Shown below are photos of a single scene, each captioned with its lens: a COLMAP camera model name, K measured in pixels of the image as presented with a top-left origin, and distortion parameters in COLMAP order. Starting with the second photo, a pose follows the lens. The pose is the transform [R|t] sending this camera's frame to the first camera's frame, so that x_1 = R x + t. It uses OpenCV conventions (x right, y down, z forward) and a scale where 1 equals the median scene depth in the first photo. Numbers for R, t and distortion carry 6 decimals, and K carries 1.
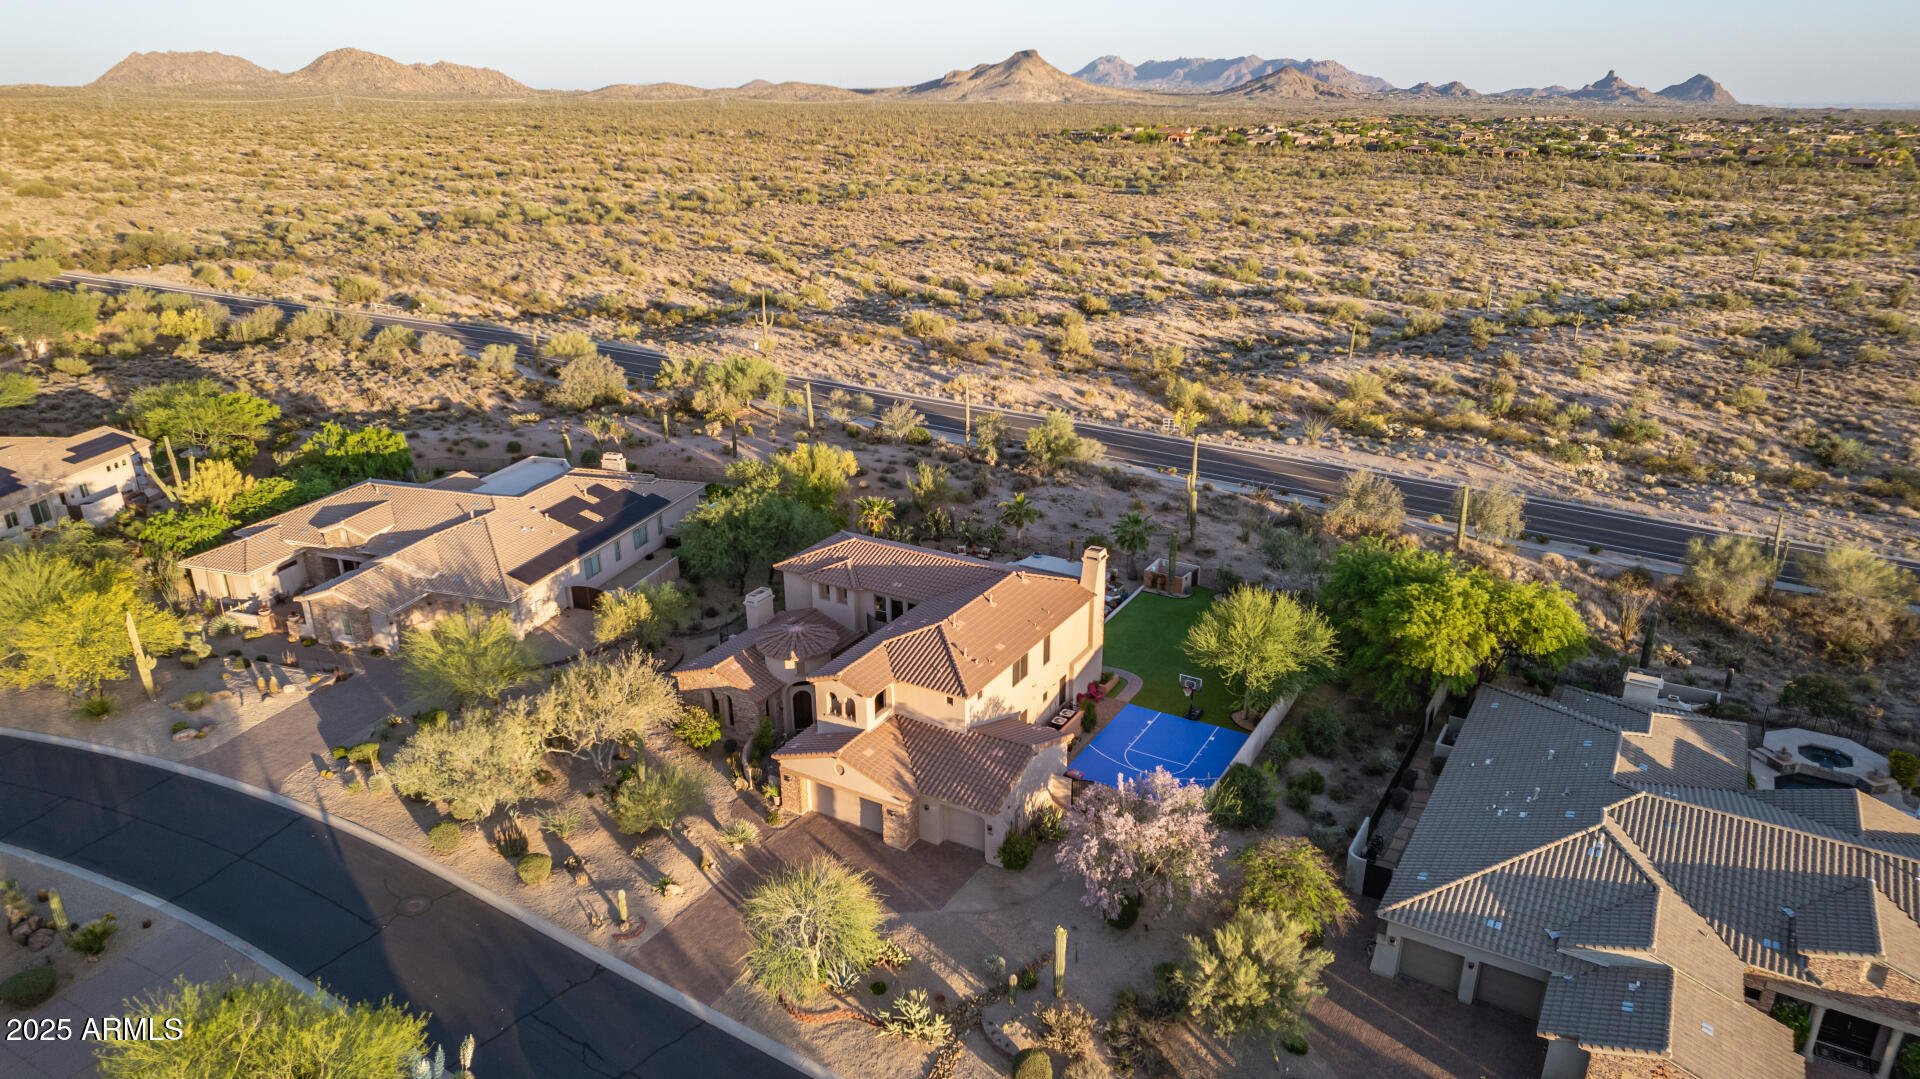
lens RADIAL K [[1223.2, 0, 963.7], [0, 1223.2, 537.1], [0, 0, 1]] dist [-0.064017, 0.059139]
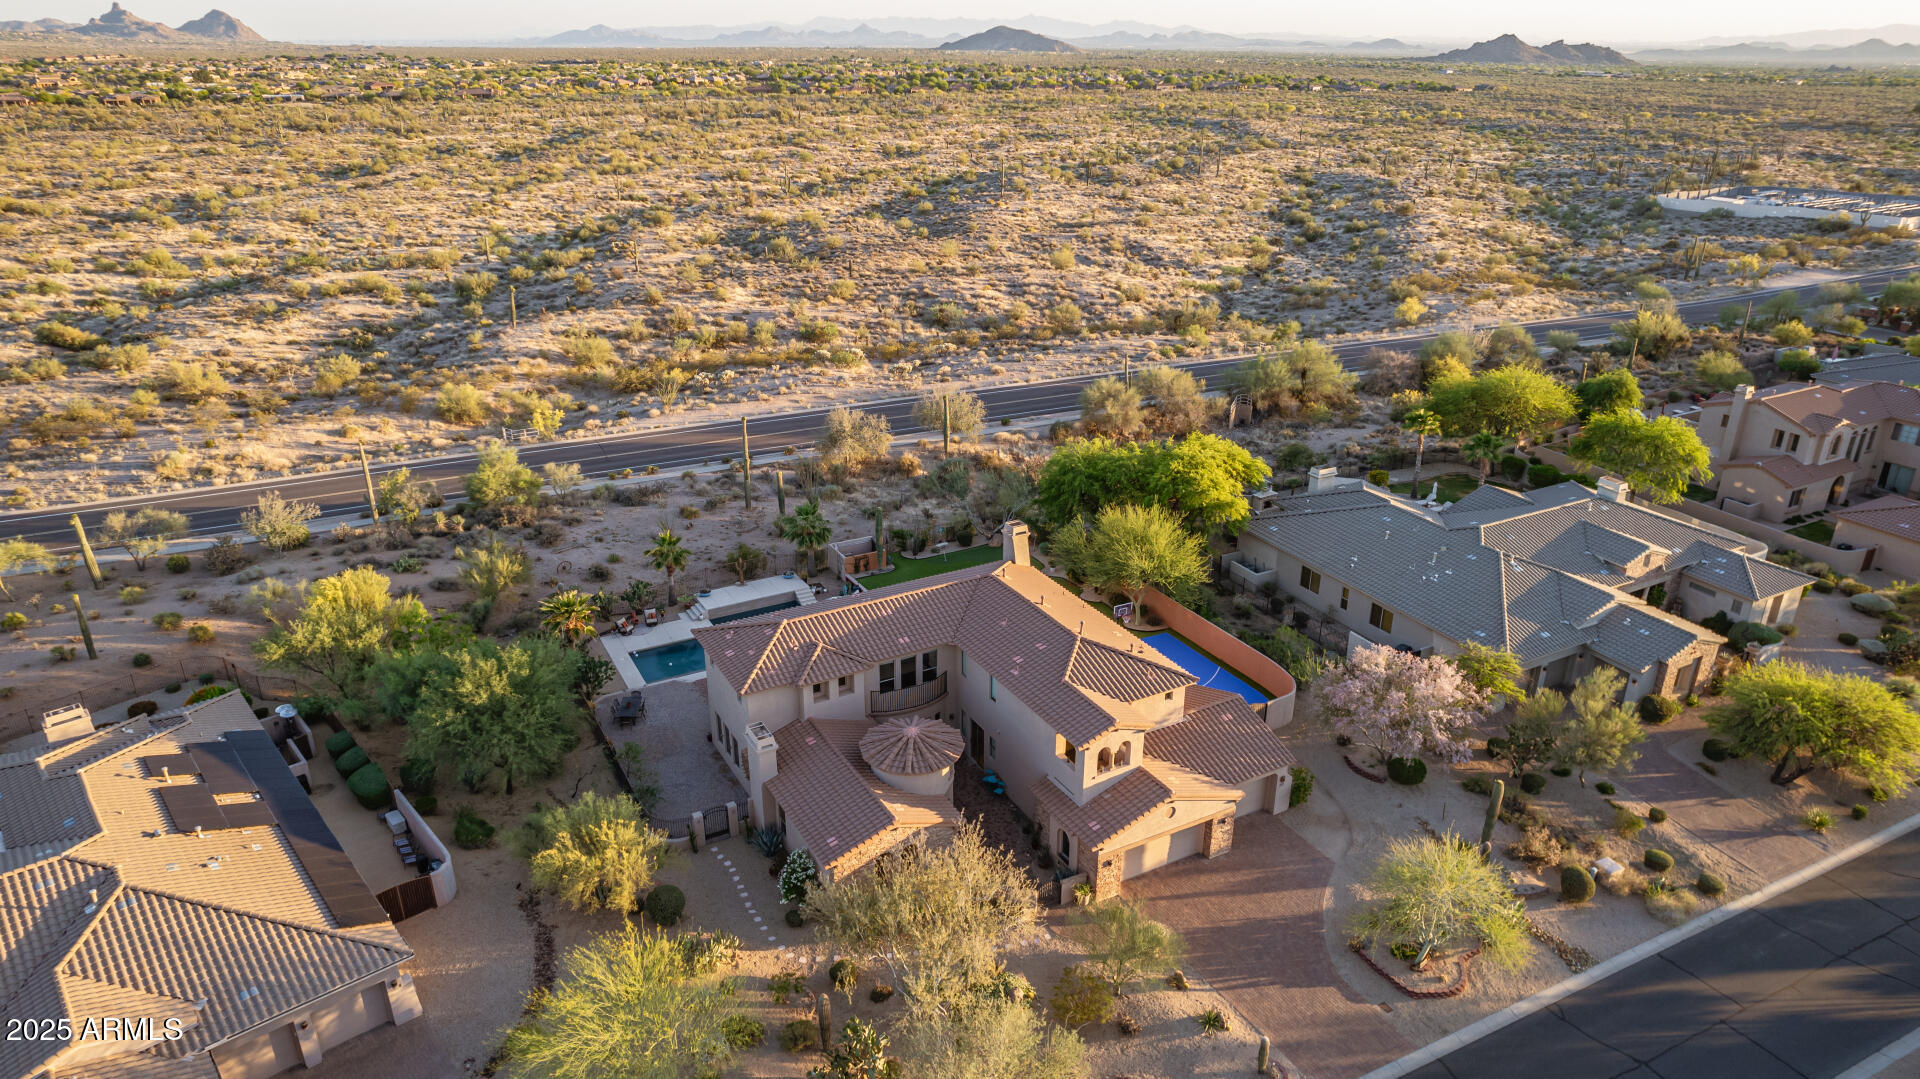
lens RADIAL K [[1223.2, 0, 961.0], [0, 1223.2, 580.3], [0, 0, 1]] dist [-0.064017, 0.059139]
pose [[0.510967, -0.353129, 0.783718, -0.720188], [0.292735, 0.928710, 0.227603, -0.189844], [-0.808220, 0.113124, 0.577913, 0.516428]]
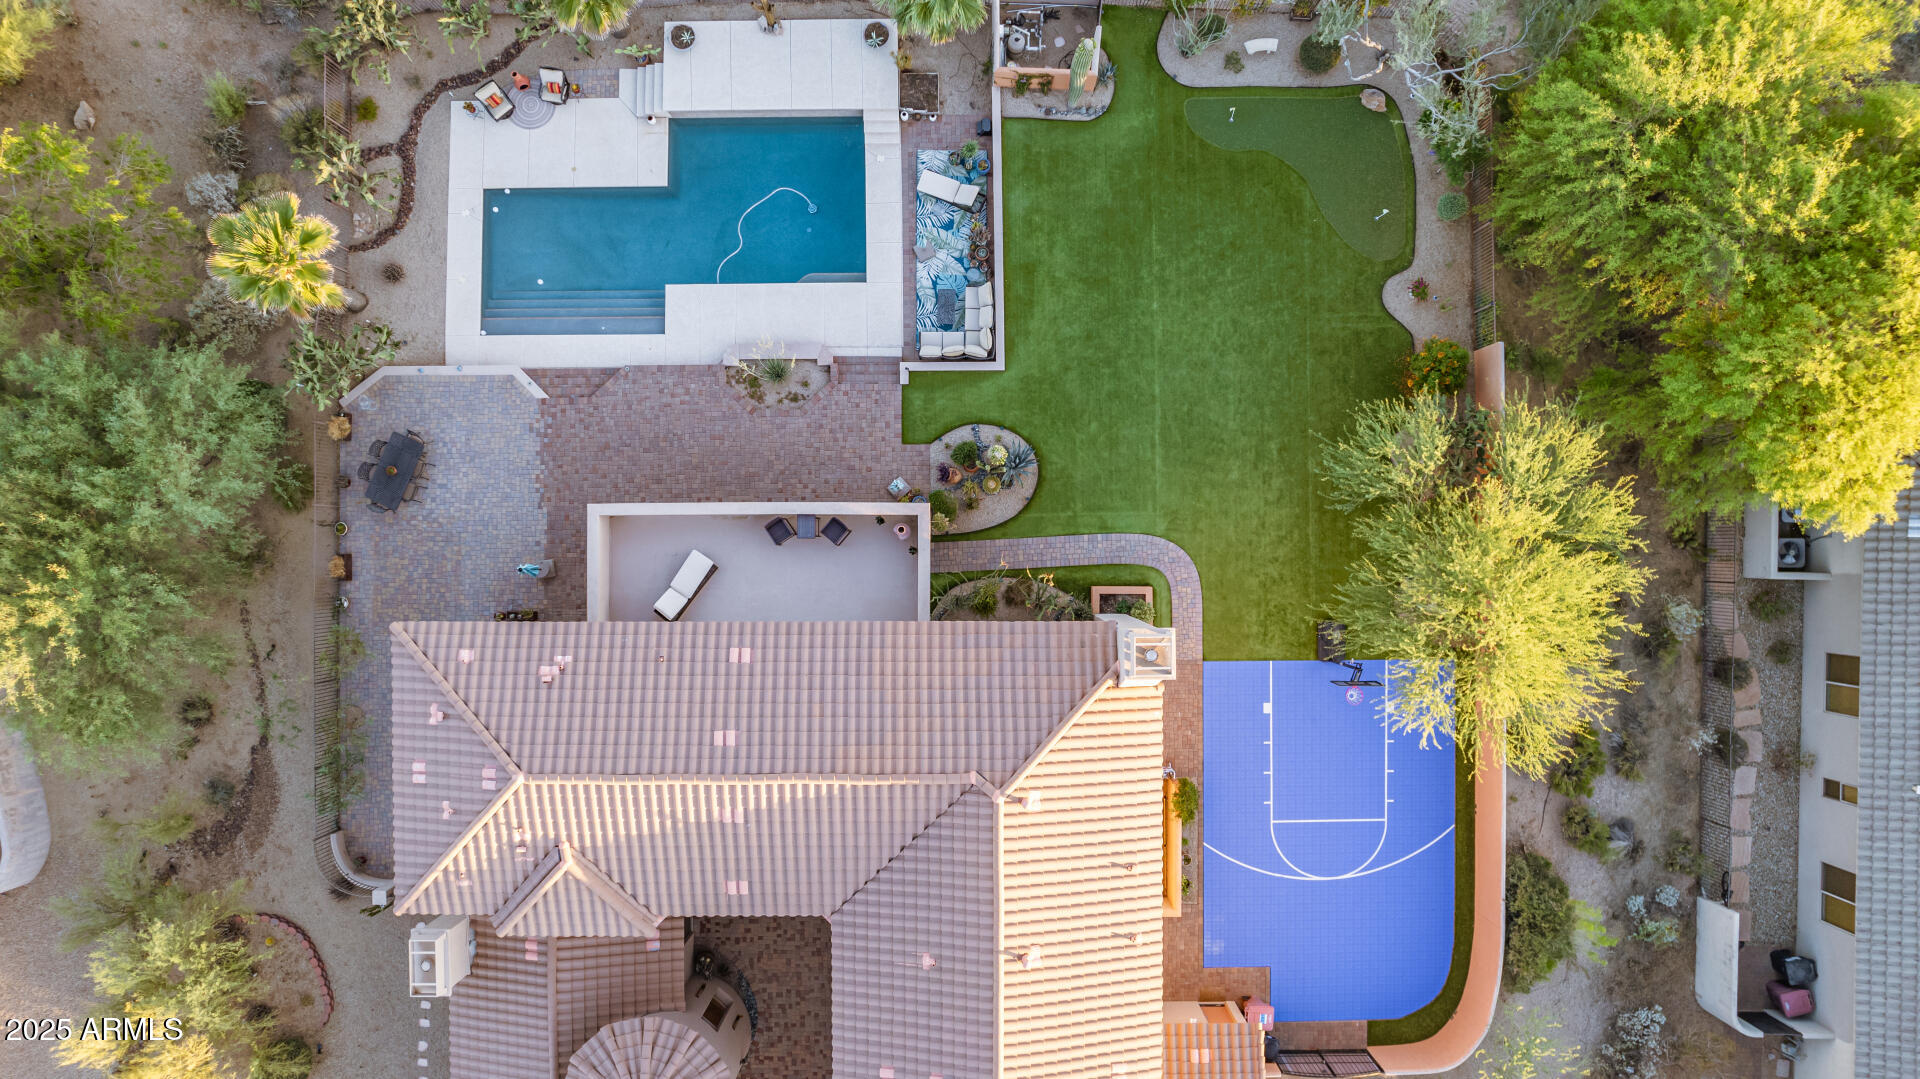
lens RADIAL K [[1223.2, 0, 954.9], [0, 1223.2, 549.9], [0, 0, 1]] dist [-0.064017, 0.059139]
pose [[0.861552, -0.507655, 0.003792, 0.072433], [0.173586, 0.301600, 0.937499, -0.402033], [-0.477071, -0.807046, 0.347966, 0.976842]]
